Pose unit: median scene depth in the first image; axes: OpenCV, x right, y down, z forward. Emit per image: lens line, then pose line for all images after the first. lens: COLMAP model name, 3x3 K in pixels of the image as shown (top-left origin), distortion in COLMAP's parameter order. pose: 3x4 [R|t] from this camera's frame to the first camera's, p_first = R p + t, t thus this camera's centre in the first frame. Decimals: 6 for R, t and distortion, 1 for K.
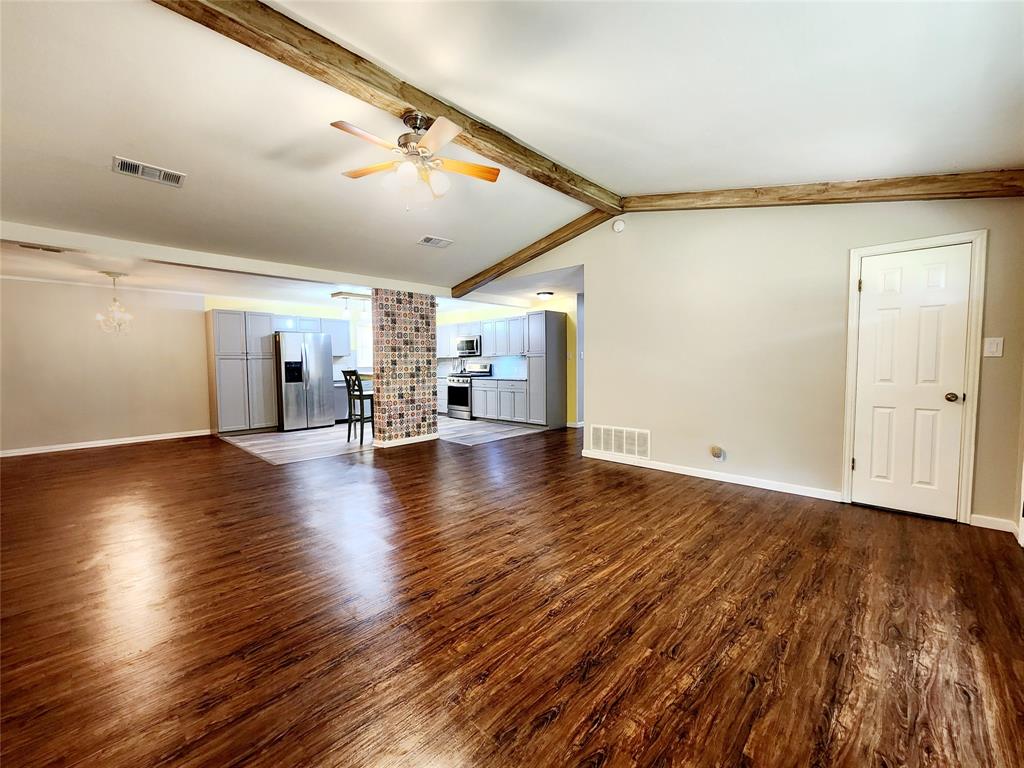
lens RADIAL K [[423.7, 0, 511.7], [0, 423.7, 383.9], [0, 0, 1]] dist [0.000067, 0.000559]
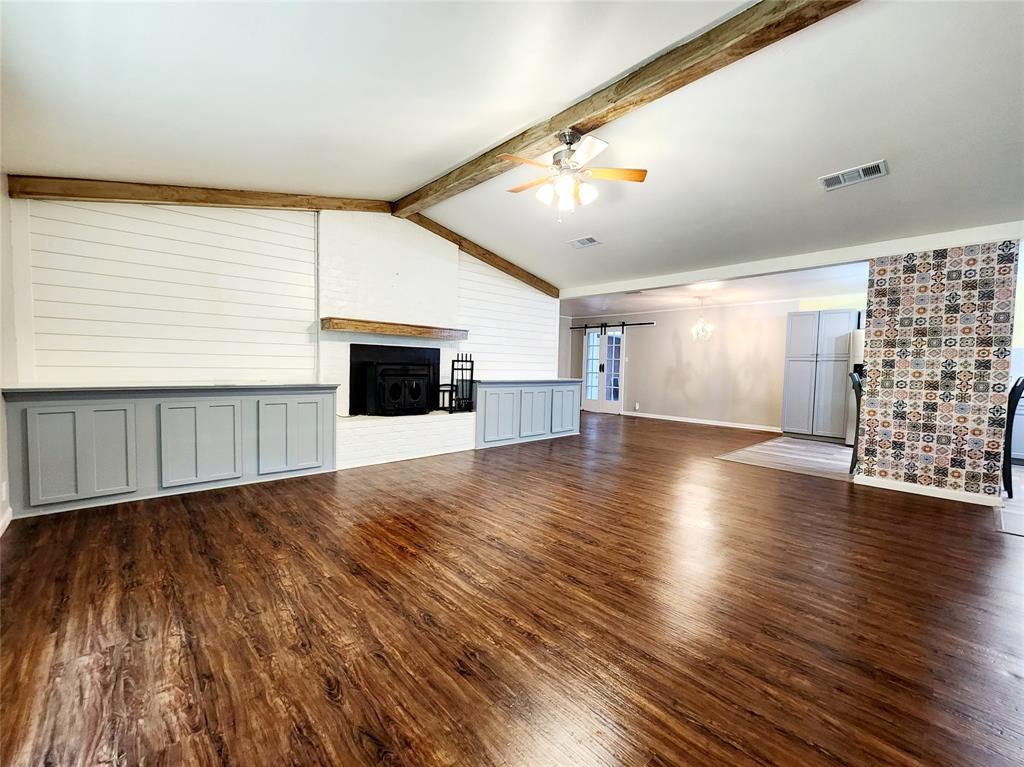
lens RADIAL K [[423.7, 0, 512.4], [0, 423.7, 383.3], [0, 0, 1]] dist [0.000067, 0.000559]
pose [[-0.066013, 0.051603, -0.996484, 1.000767], [-0.074346, 0.995632, 0.056484, -0.030783], [0.995045, 0.077814, -0.061888, 1.047985]]
